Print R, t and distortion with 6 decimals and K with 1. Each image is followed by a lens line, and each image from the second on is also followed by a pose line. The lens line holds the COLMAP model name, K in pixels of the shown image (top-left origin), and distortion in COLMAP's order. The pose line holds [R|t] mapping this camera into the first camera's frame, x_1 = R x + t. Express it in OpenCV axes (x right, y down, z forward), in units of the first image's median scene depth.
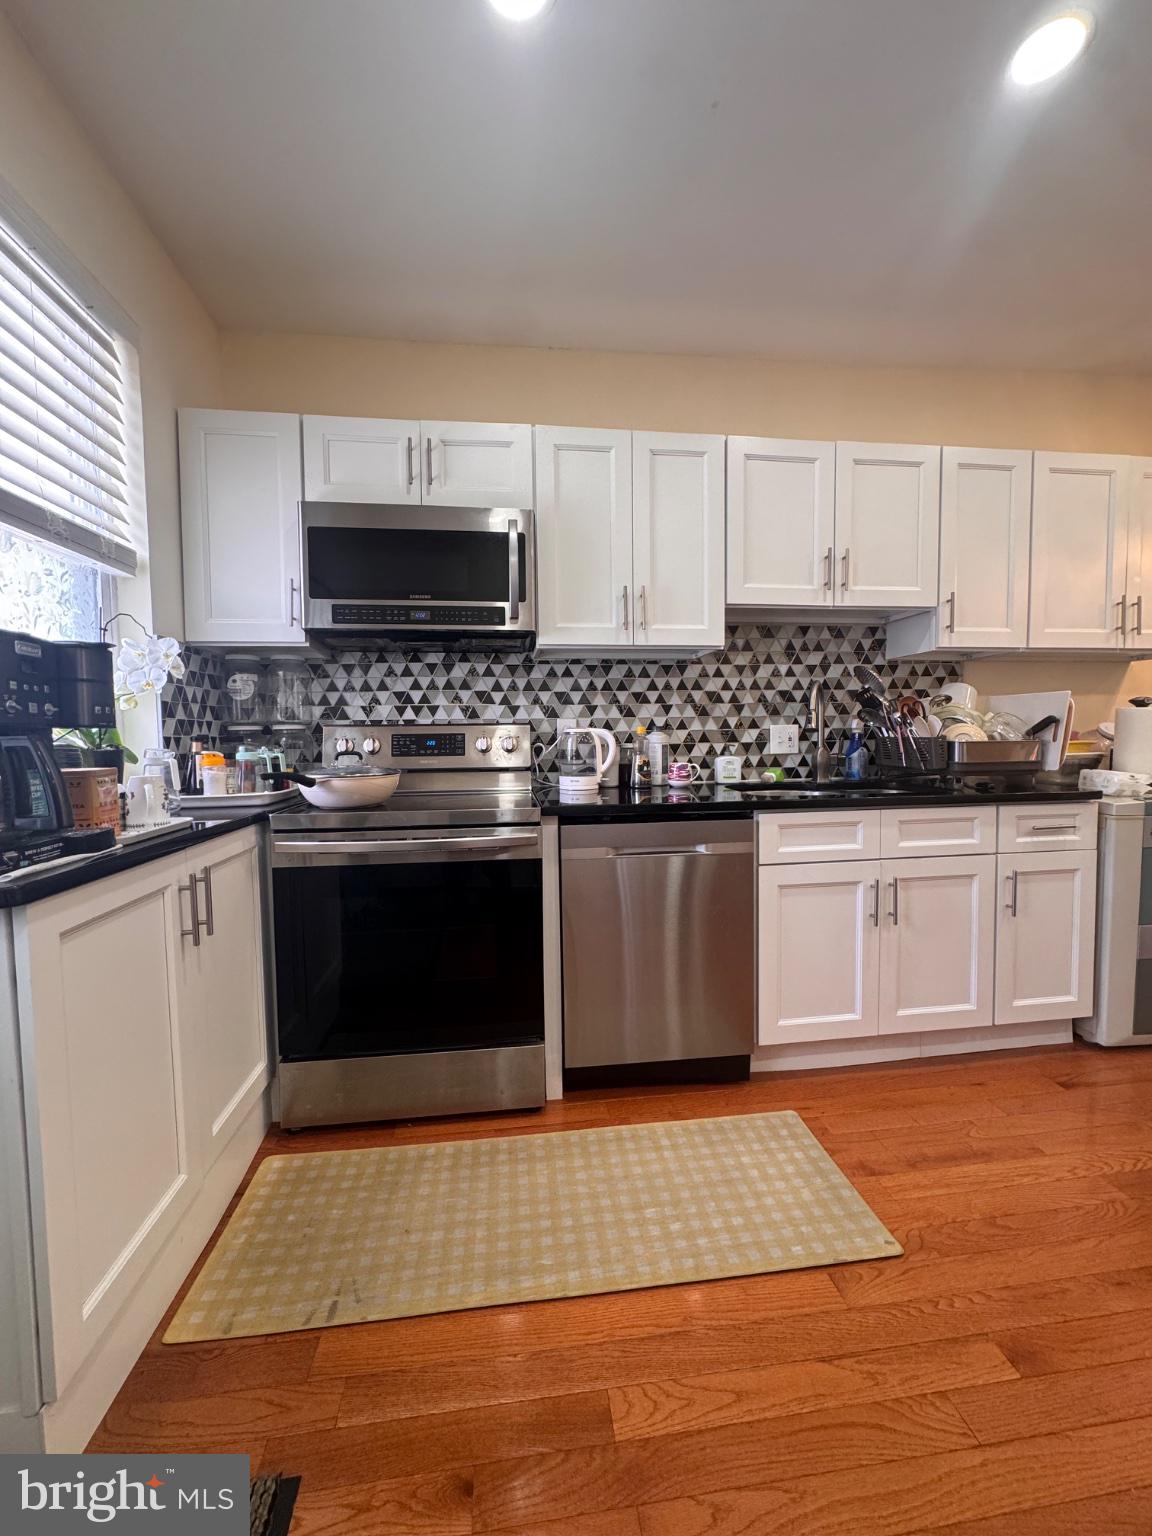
lens RADIAL K [[615.8, 0, 577.4], [0, 615.8, 766.2], [0, 0, 1]] dist [-0.000508, 0.000443]
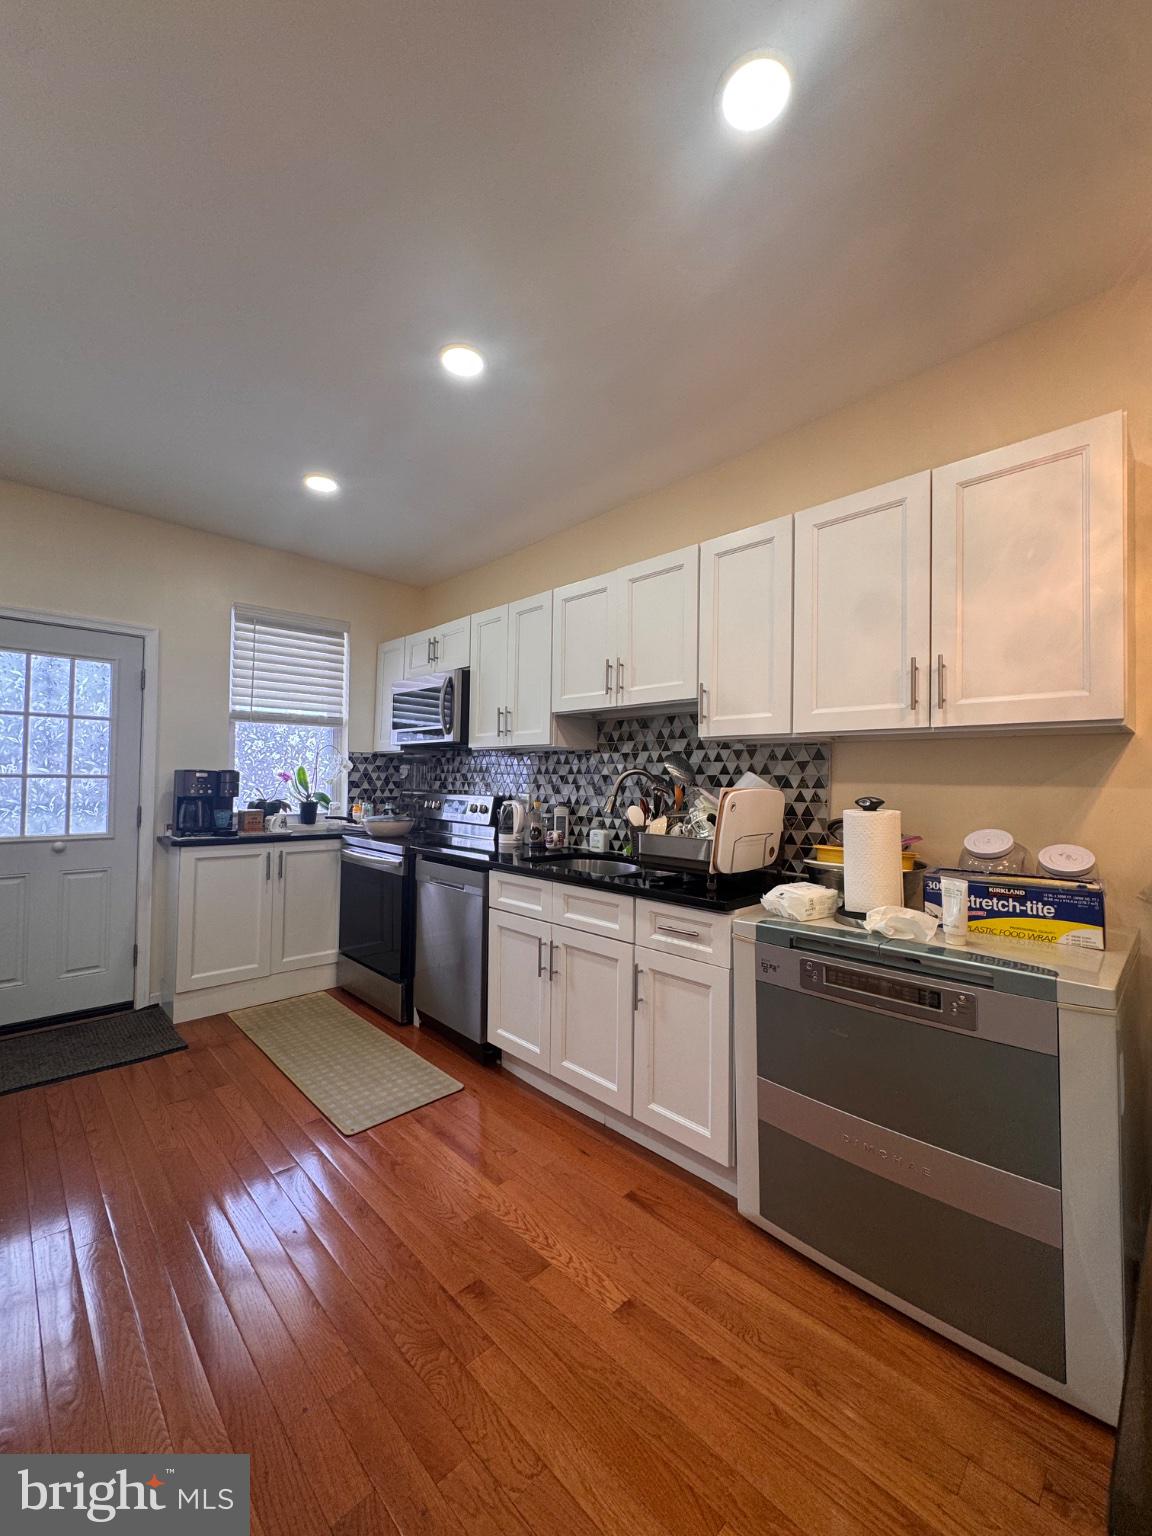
lens RADIAL K [[615.8, 0, 577.4], [0, 615.8, 766.2], [0, 0, 1]] dist [-0.000508, 0.000443]
pose [[0.595986, 0.004664, -0.802981, 1.413635], [-0.064139, 0.997065, -0.041813, -0.103110], [0.800429, 0.076422, 0.594536, 0.282510]]
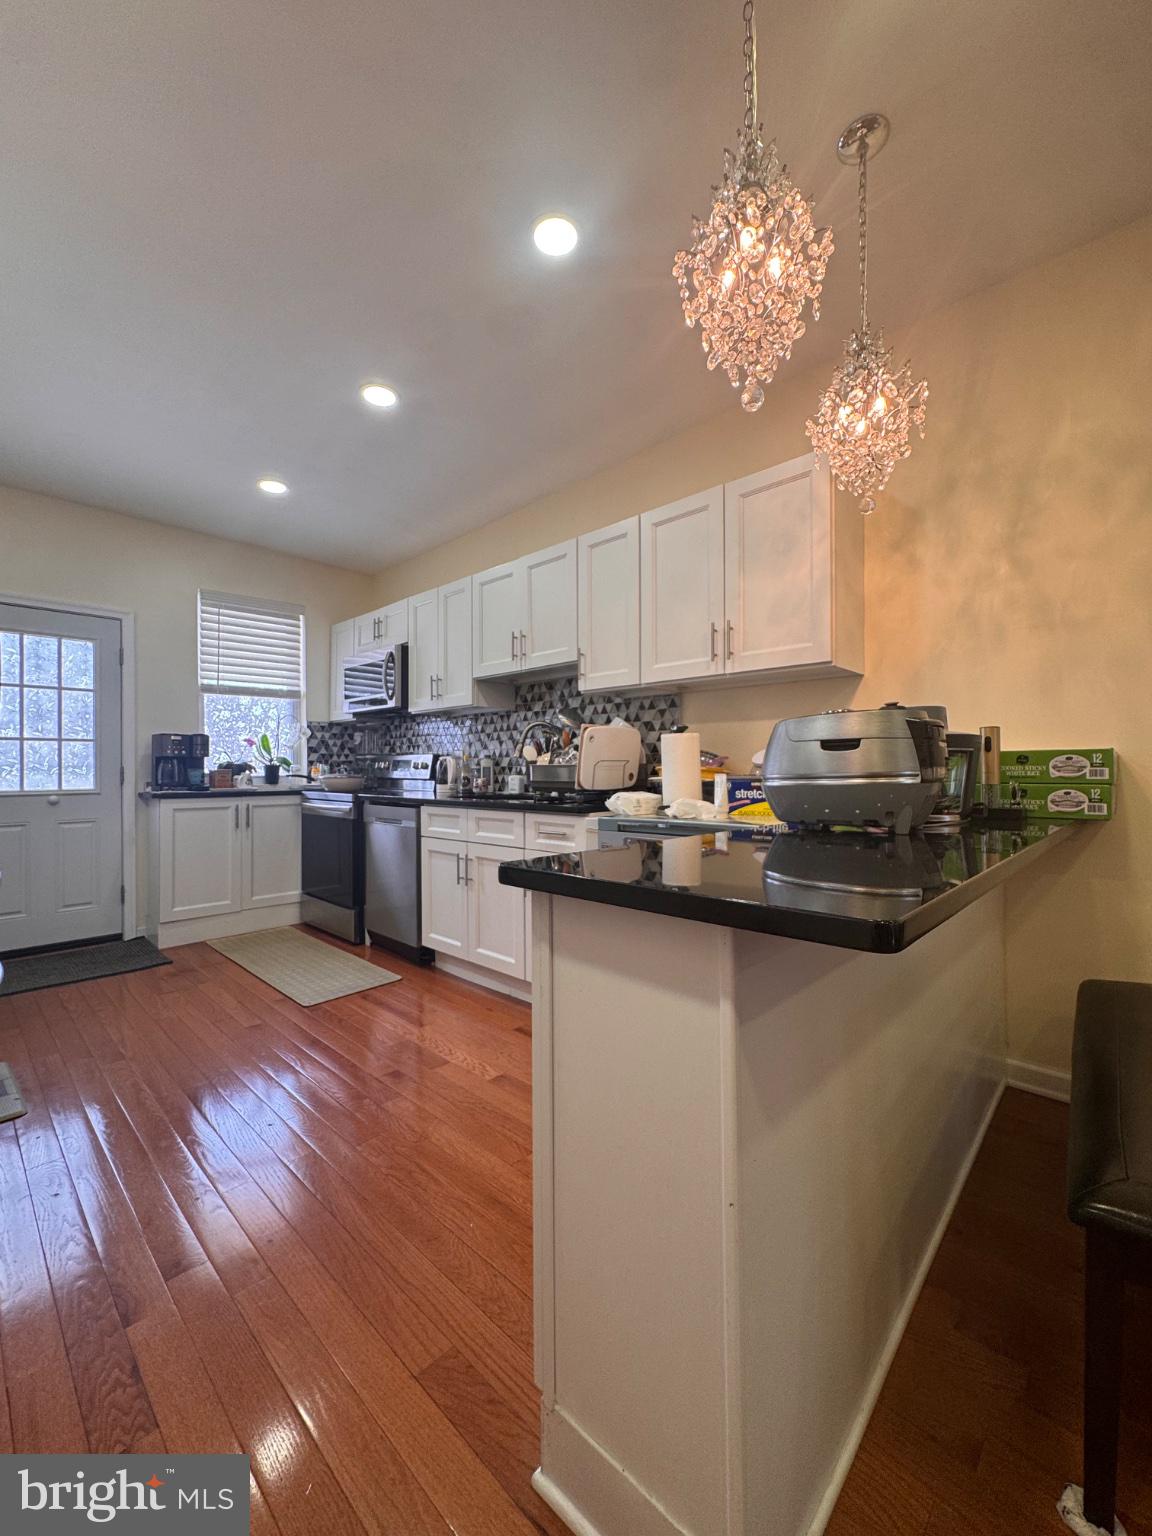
lens RADIAL K [[621.2, 0, 578.1], [0, 621.2, 767.5], [0, 0, 1]] dist [-0.001998, 0.000162]
pose [[0.626210, 0.009566, -0.779596, 1.760511], [-0.044781, 0.998715, -0.023715, -0.007313], [0.778367, 0.049762, 0.625834, 0.231357]]
